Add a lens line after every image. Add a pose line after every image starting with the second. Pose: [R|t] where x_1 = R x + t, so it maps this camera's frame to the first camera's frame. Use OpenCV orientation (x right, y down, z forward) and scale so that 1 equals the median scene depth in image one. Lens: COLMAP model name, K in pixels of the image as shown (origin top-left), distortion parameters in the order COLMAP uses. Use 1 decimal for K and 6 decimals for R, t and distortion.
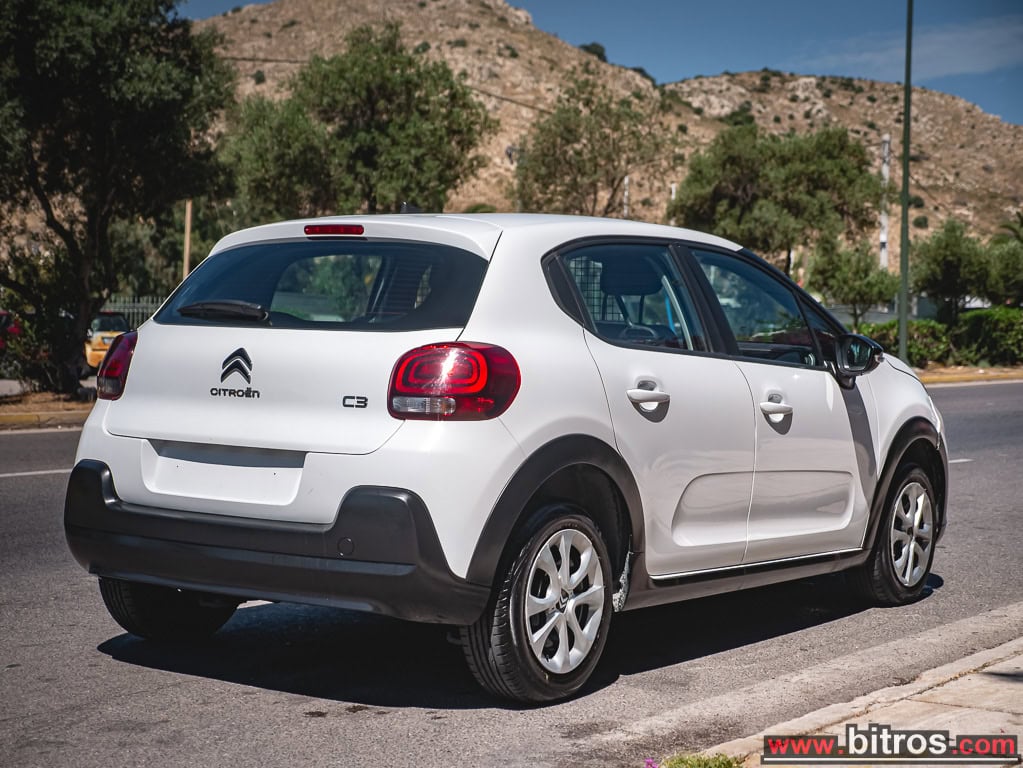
lens RADIAL K [[1893.3, 0, 511.5], [0, 1893.3, 384.0], [0, 0, 1]] dist [0.155001, 0.159608]
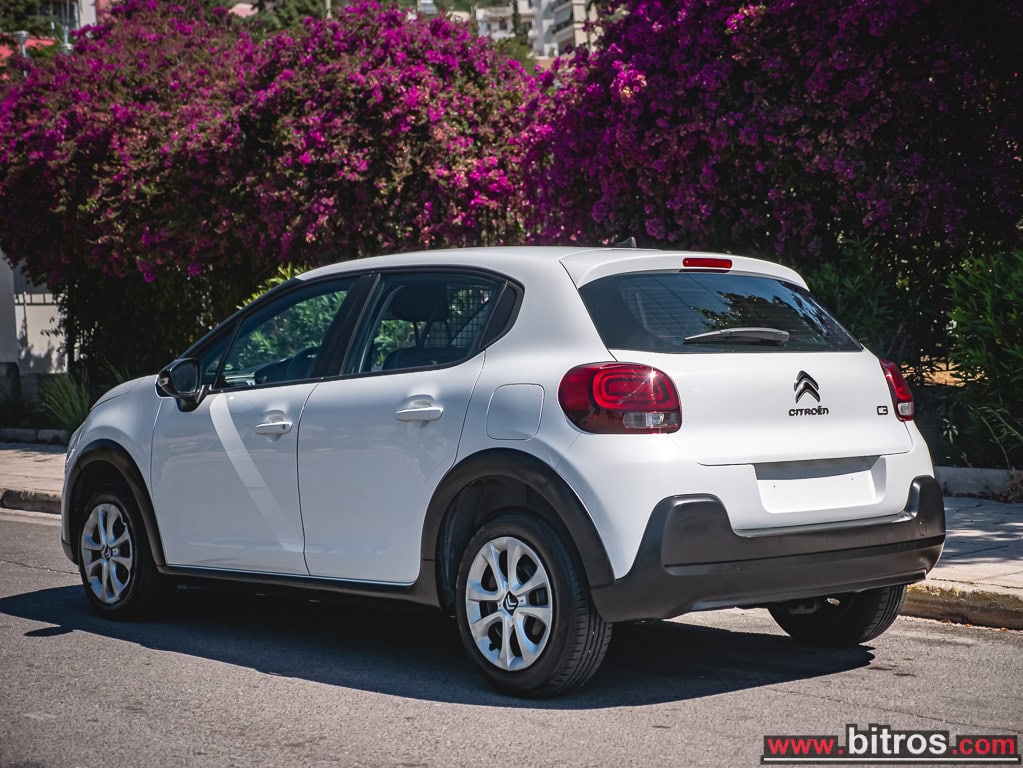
lens RADIAL K [[1893.3, 0, 511.5], [0, 1893.3, 384.0], [0, 0, 1]] dist [0.155001, 0.159608]
pose [[0.215802, -0.039138, 0.975652, -1.244686], [0.057924, 0.997950, 0.027220, -0.050759], [-0.974717, 0.050640, 0.217627, 0.923813]]
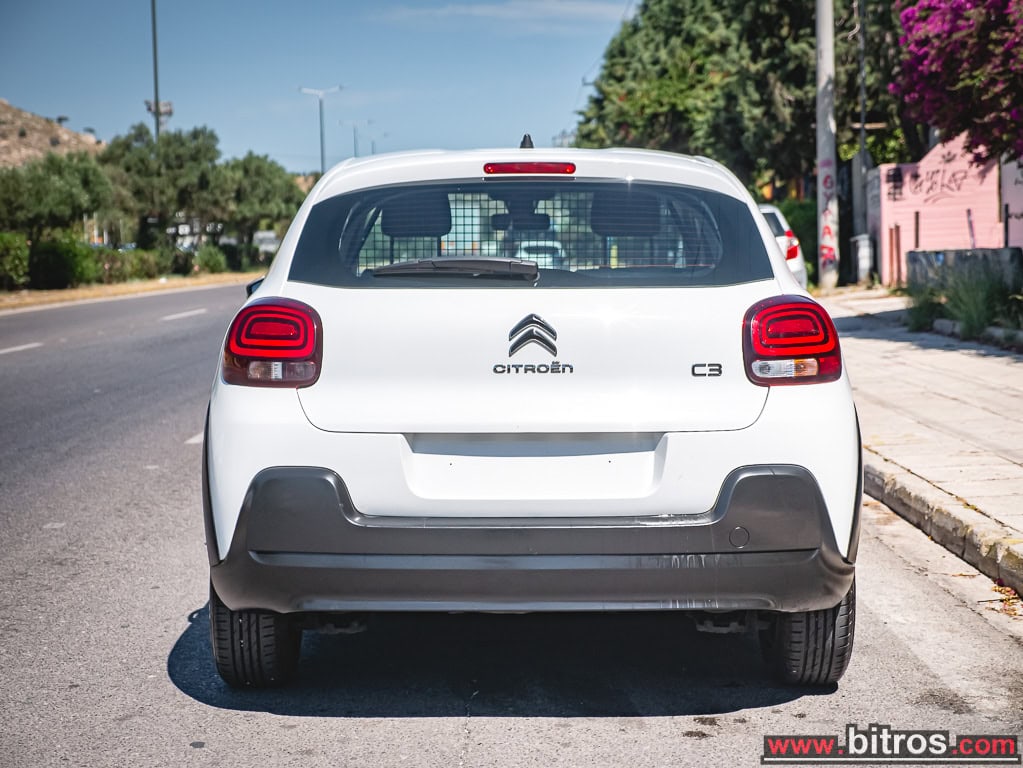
lens RADIAL K [[1893.3, 0, 511.5], [0, 1893.3, 384.0], [0, 0, 1]] dist [0.155001, 0.159608]
pose [[0.810486, -0.069870, 0.581576, -0.628979], [0.045641, 0.997375, 0.056219, -0.035231], [-0.583977, -0.019021, 0.811547, 0.336961]]
